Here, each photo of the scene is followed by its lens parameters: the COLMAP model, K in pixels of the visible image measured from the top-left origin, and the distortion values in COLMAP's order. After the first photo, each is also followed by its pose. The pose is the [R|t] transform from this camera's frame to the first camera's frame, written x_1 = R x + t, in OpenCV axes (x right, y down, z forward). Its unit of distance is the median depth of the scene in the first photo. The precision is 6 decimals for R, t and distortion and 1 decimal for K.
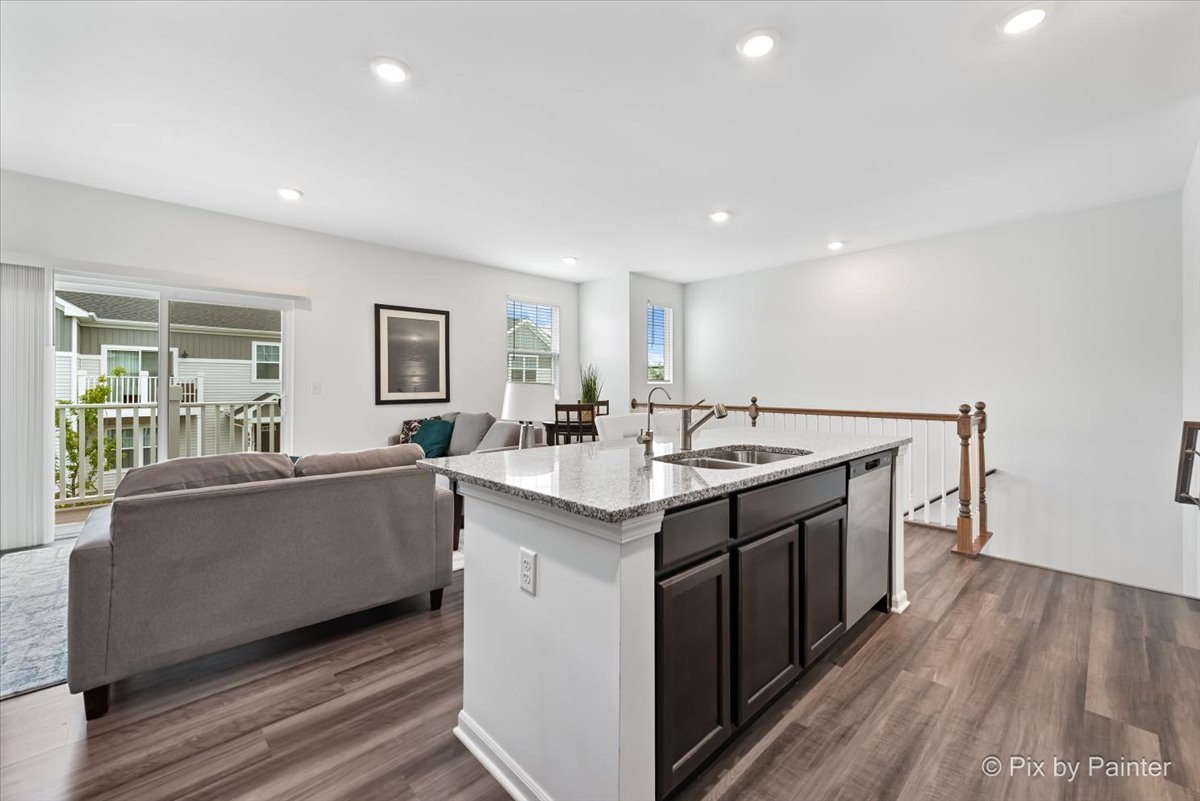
lens RADIAL K [[487.3, 0, 611.2], [0, 487.3, 374.2], [0, 0, 1]] dist [0.001594, 0.000021]
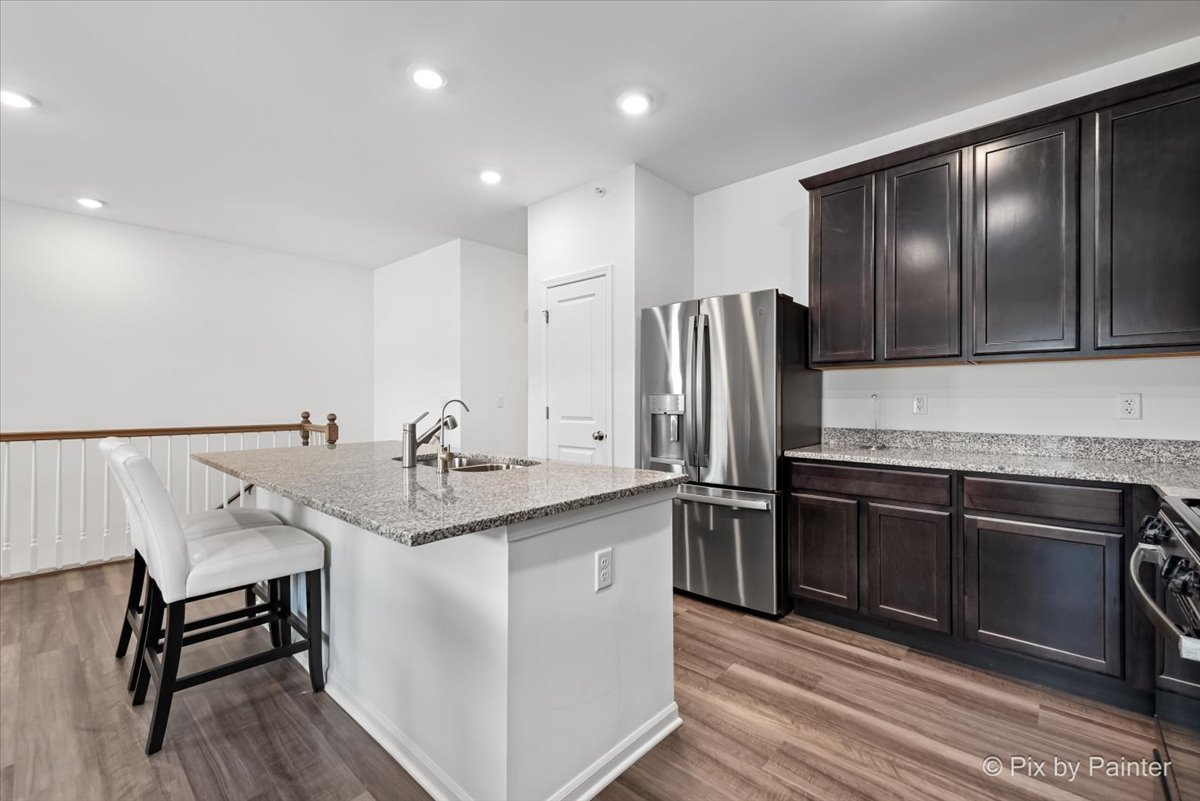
lens RADIAL K [[507.0, 0, 600.0], [0, 507.0, 400.5], [0, 0, 1]] dist [0.000809, 0.000086]
pose [[-0.056102, -0.003883, 0.998417, -1.236846], [-0.019116, 0.999813, 0.002814, 0.025976], [-0.998242, -0.018928, -0.056166, 1.035088]]
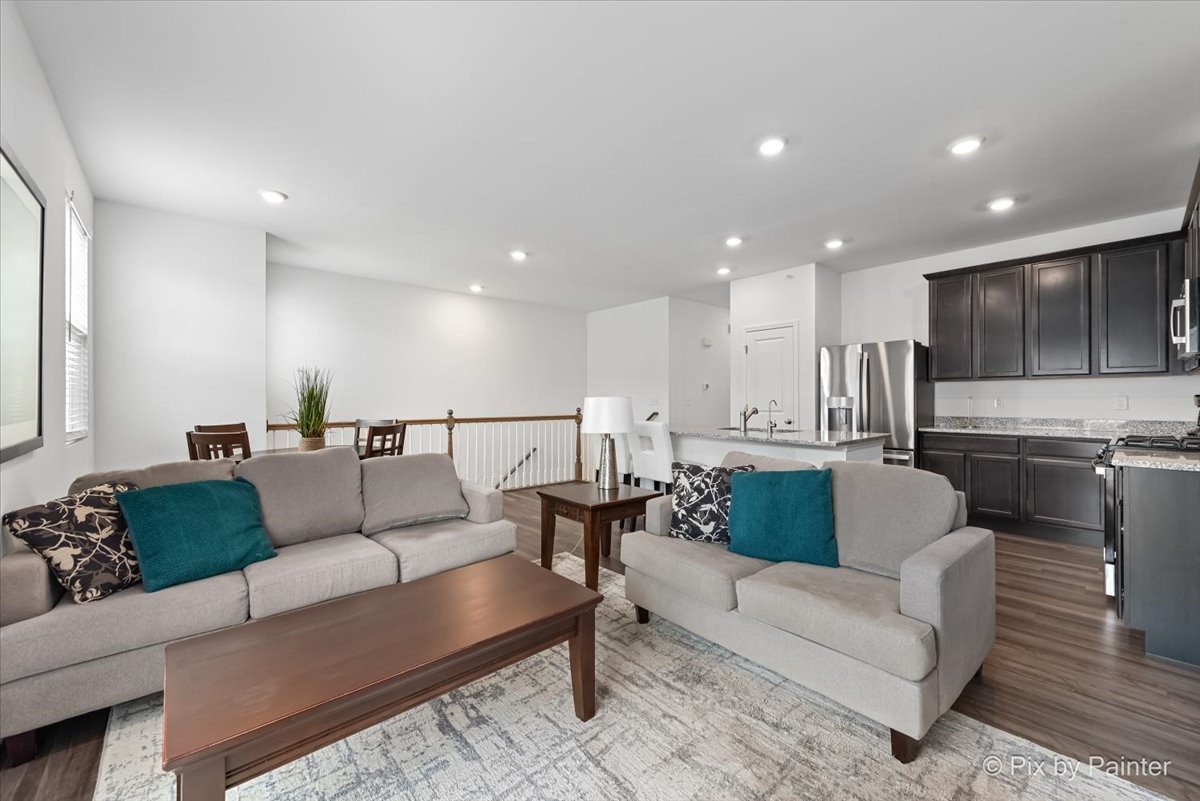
lens RADIAL K [[467.6, 0, 600.0], [0, 467.6, 400.5], [0, 0, 1]] dist [0.000359, -0.000094]
pose [[0.049809, -0.005973, 0.998741, -1.431889], [-0.014938, 0.999866, 0.006725, 0.026681], [-0.998647, -0.015254, 0.049713, 1.199501]]
